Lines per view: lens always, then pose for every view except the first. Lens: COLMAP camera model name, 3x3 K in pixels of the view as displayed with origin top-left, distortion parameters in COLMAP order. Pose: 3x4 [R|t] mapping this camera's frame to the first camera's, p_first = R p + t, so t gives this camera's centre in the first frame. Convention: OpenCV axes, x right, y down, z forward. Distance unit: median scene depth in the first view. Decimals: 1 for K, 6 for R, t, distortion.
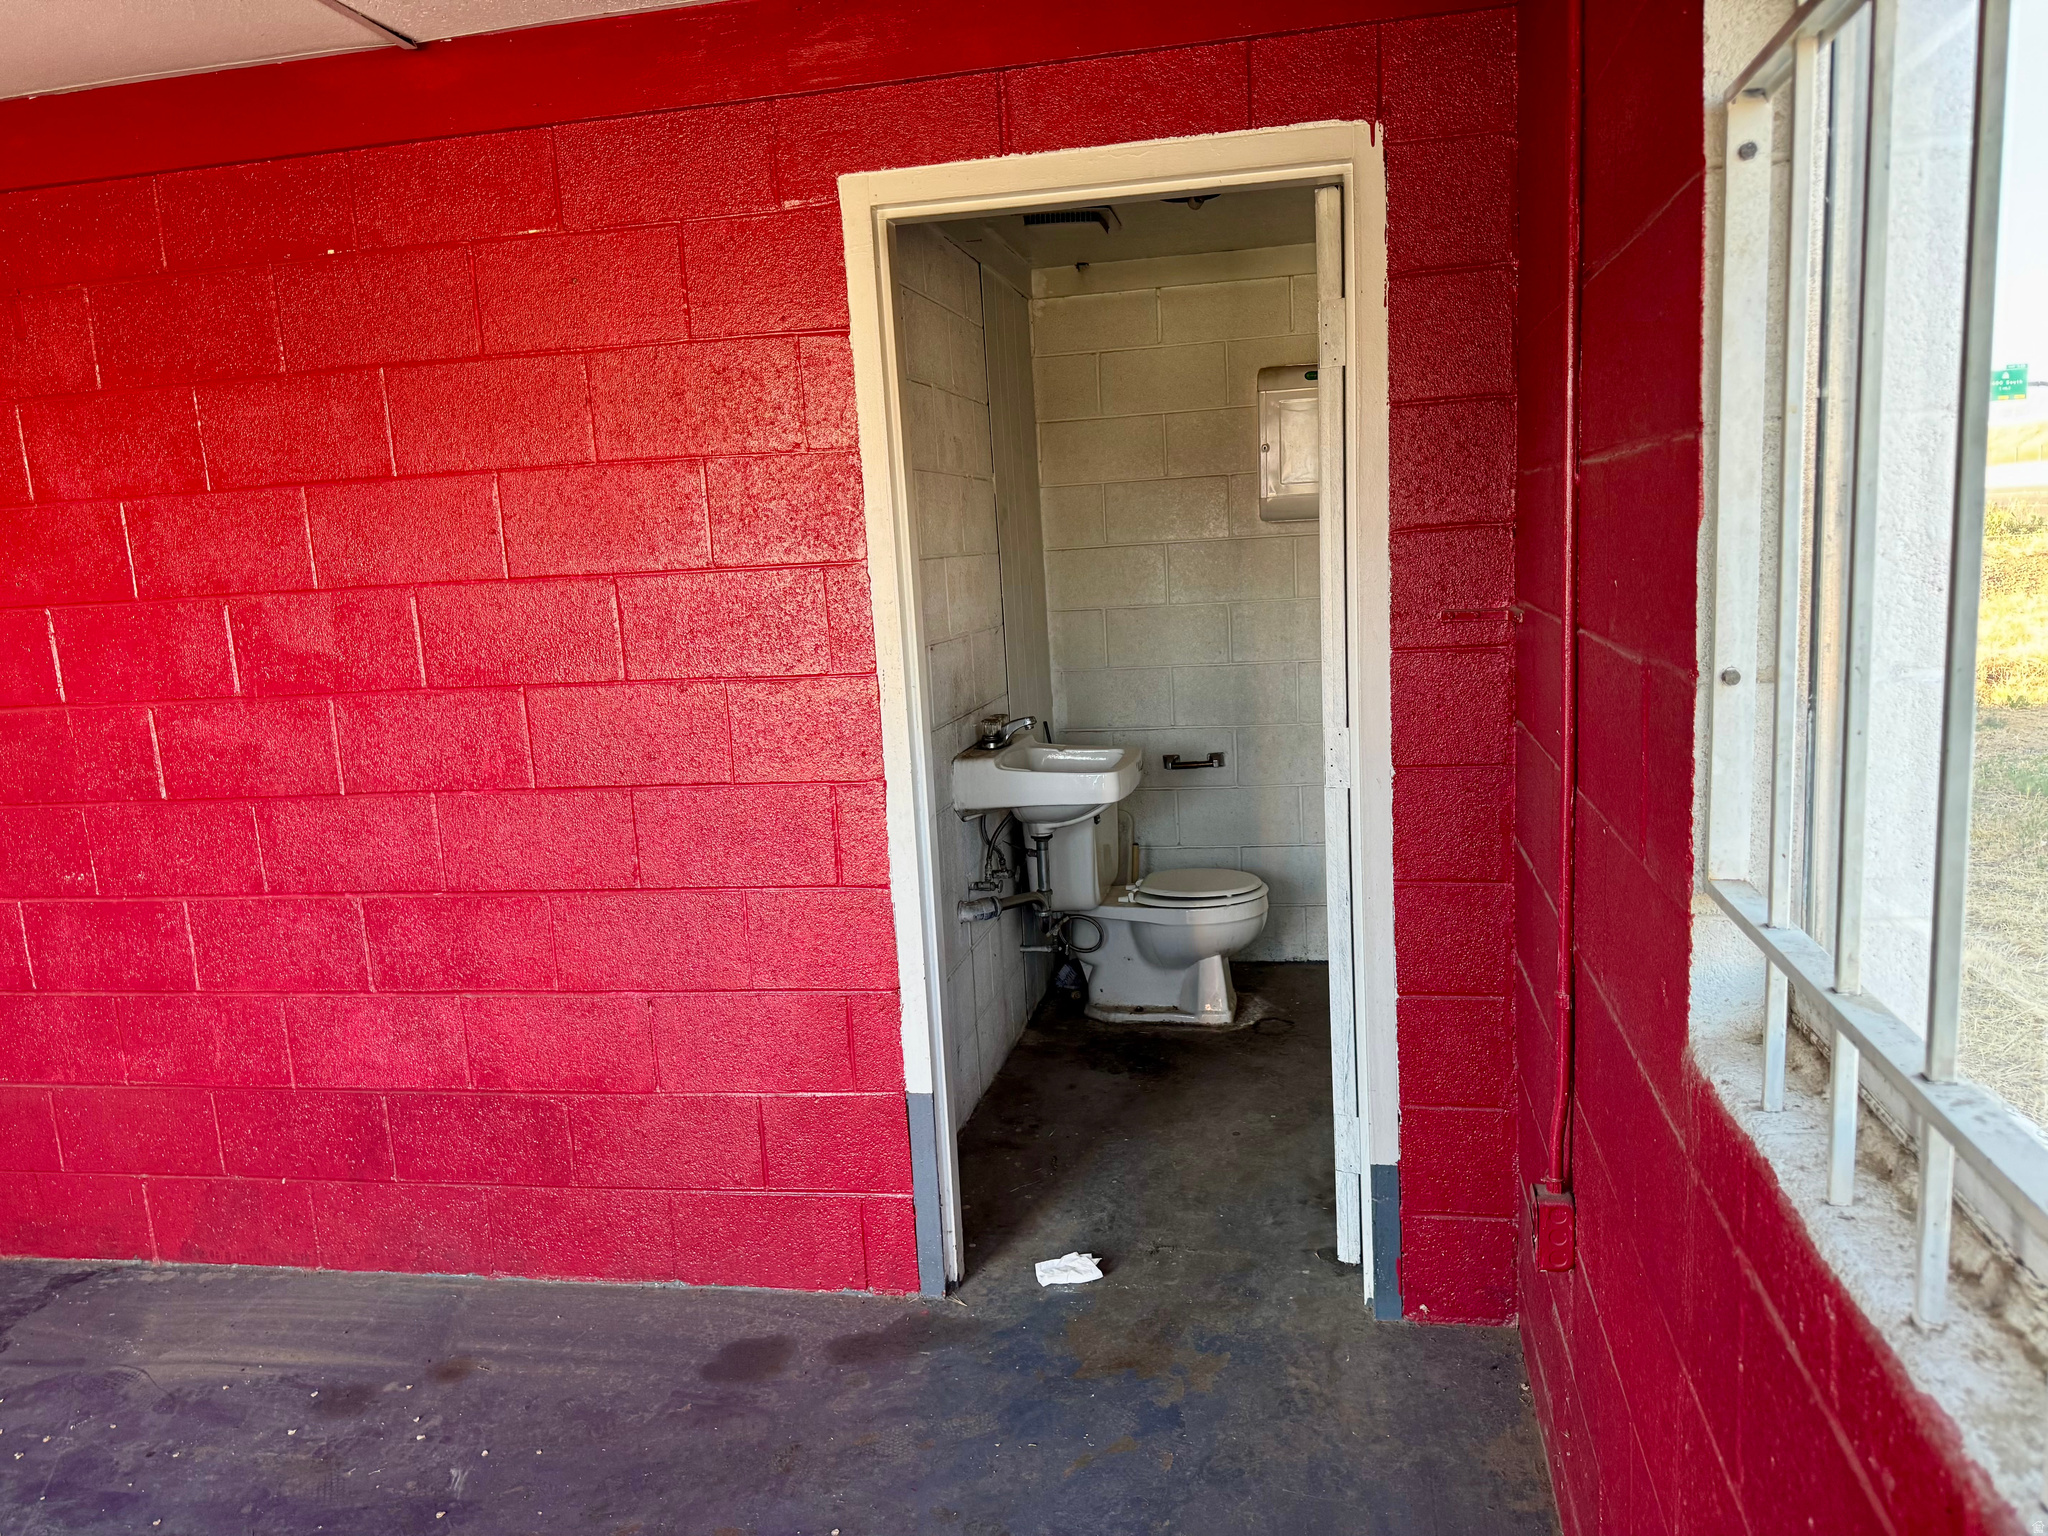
lens RADIAL K [[1450.2, 0, 1025.6], [0, 1450.2, 774.9], [0, 0, 1]] dist [0.077452, -0.075424]
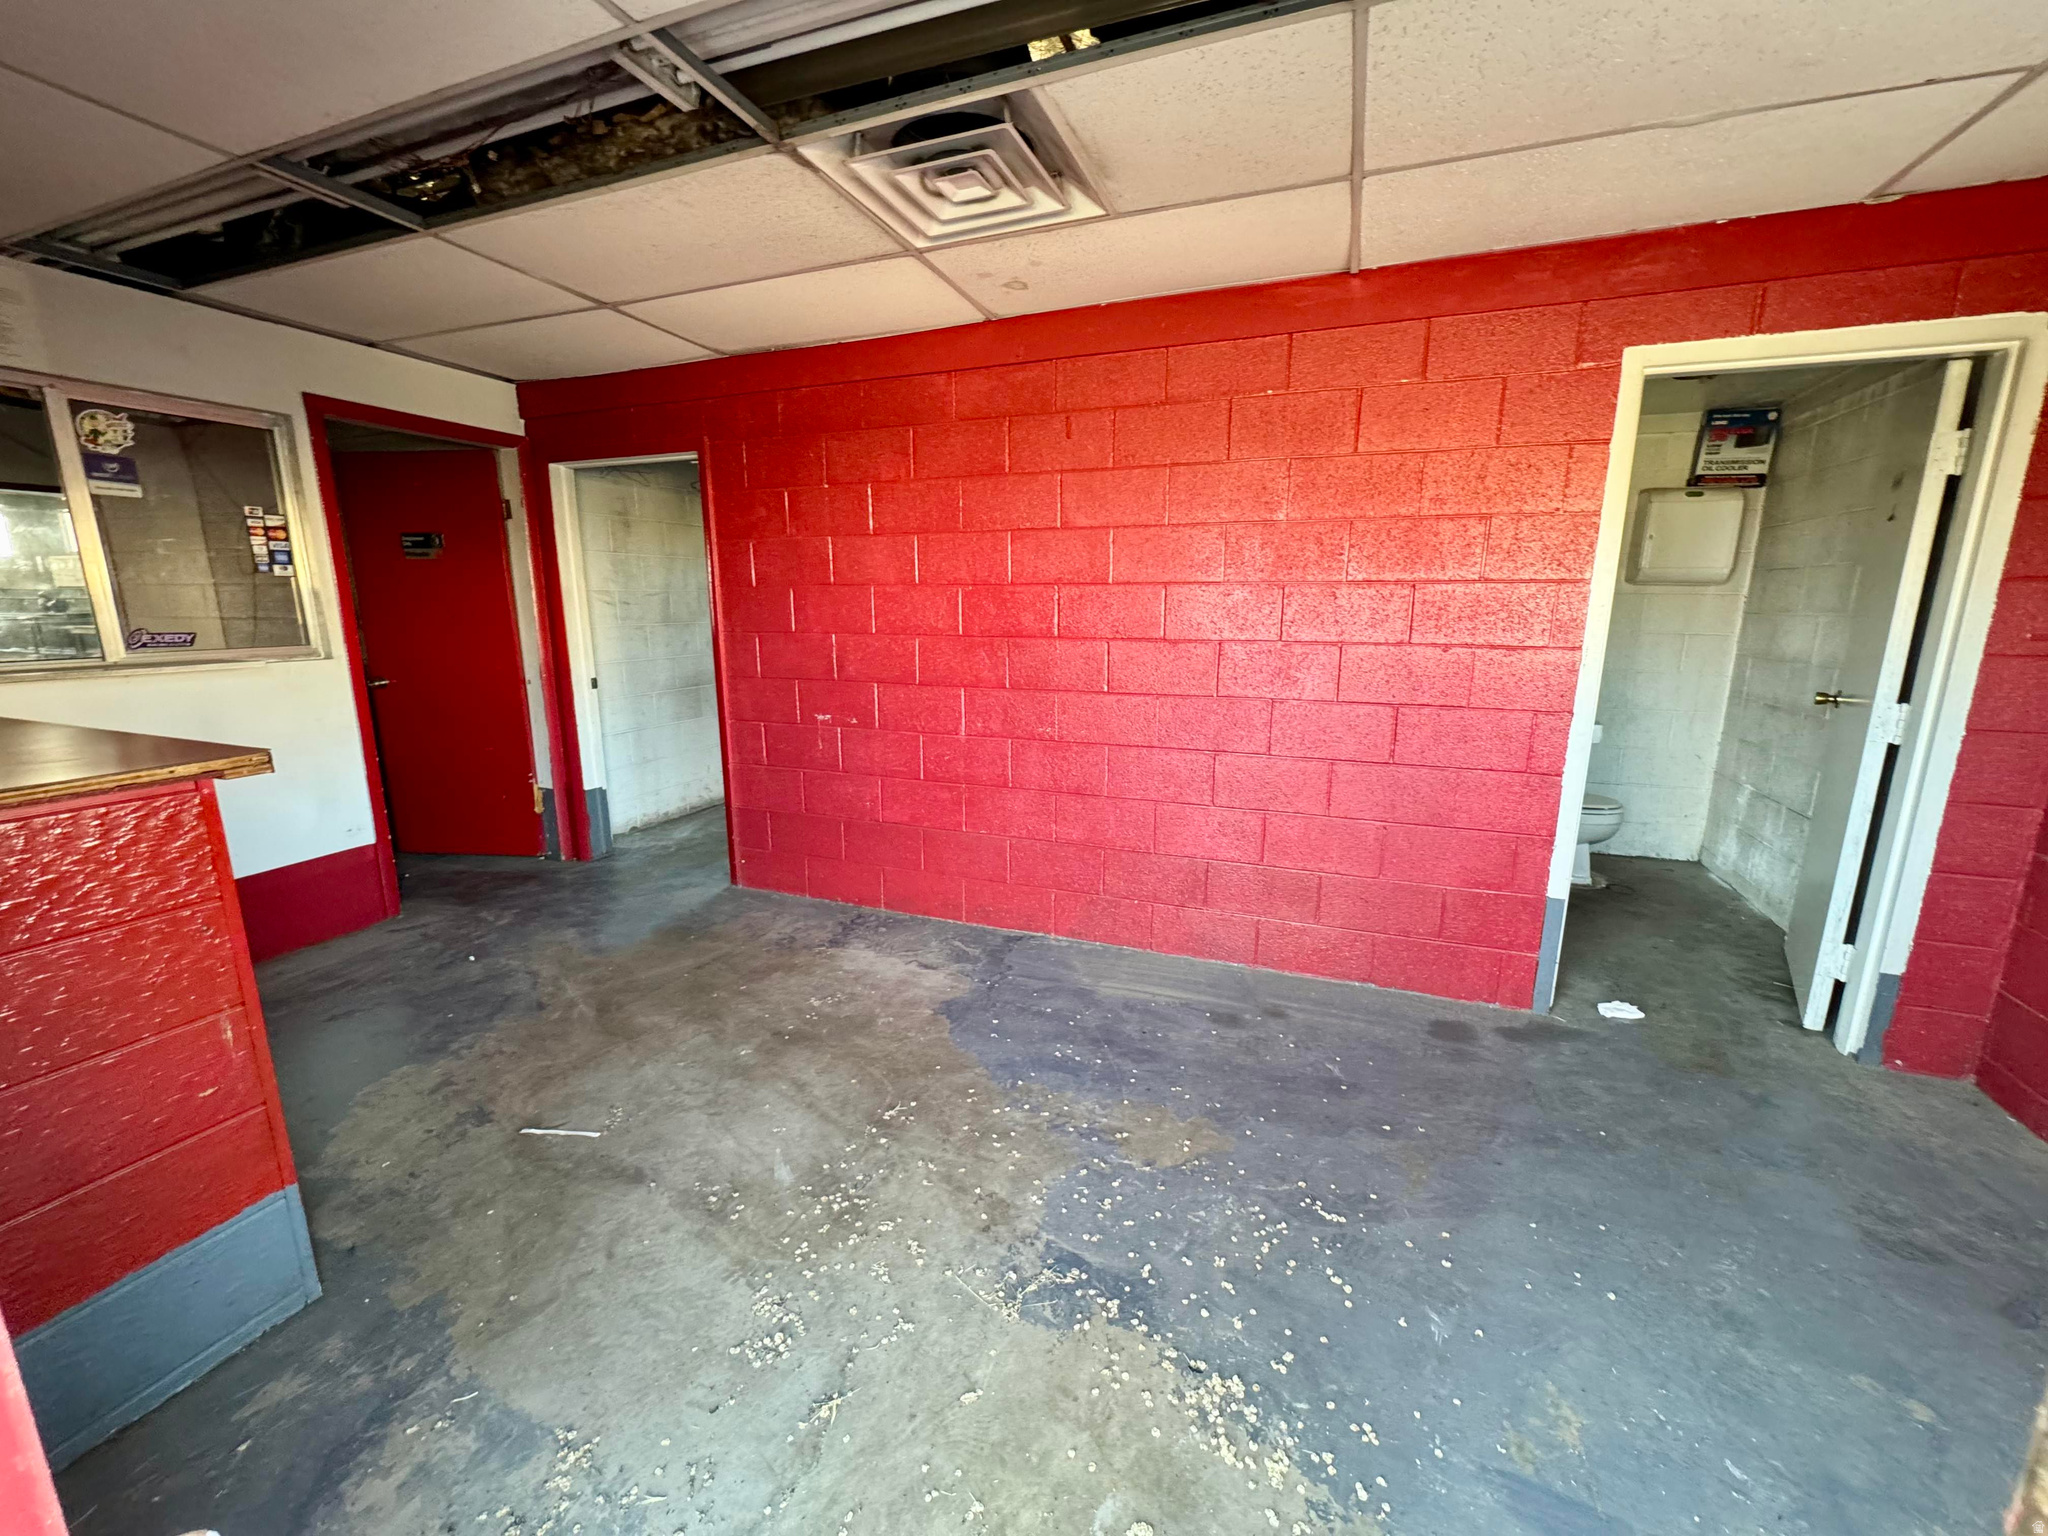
lens RADIAL K [[823.3, 0, 1016.0], [0, 823.3, 768.9], [0, 0, 1]] dist [0.003112, 0.000680]
pose [[0.982678, 0.095086, -0.159070, -0.576427], [-0.088190, 0.994854, 0.049881, 0.079013], [0.162995, -0.034988, 0.986006, -0.056151]]
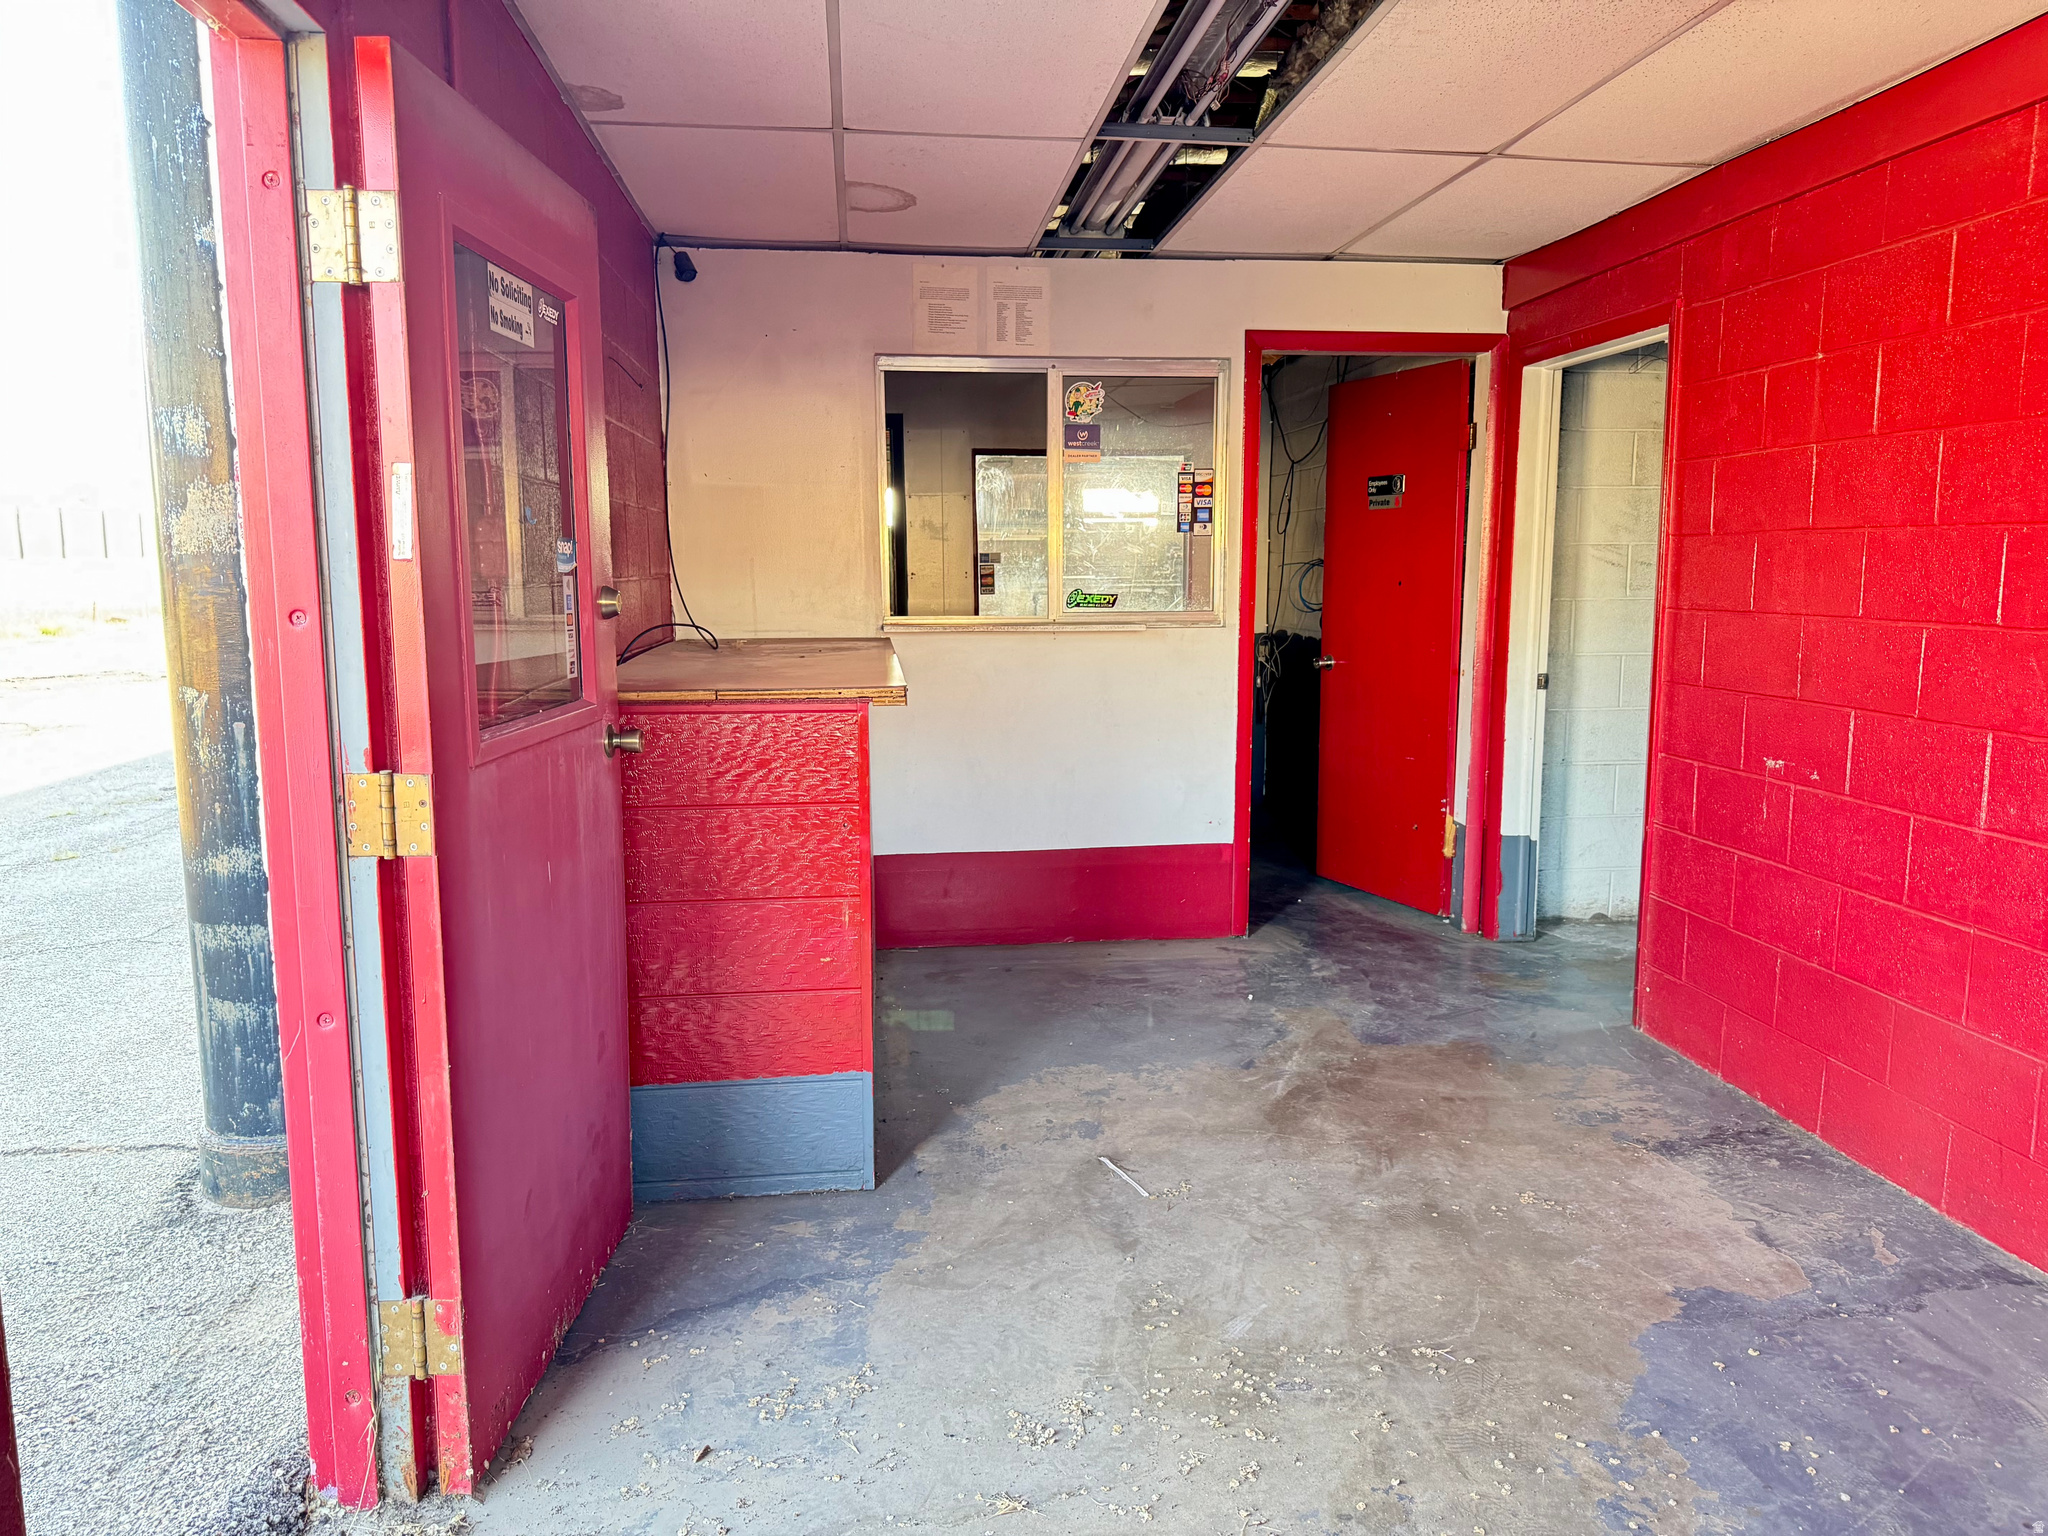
lens RADIAL K [[1448.1, 0, 1027.9], [0, 1448.1, 755.1], [0, 0, 1]] dist [0.090479, -0.080710]
pose [[0.316930, 0.184658, -0.930299, -0.067329], [-0.176471, 0.975217, 0.133455, 0.022547], [0.931887, 0.121875, 0.341662, 0.124631]]
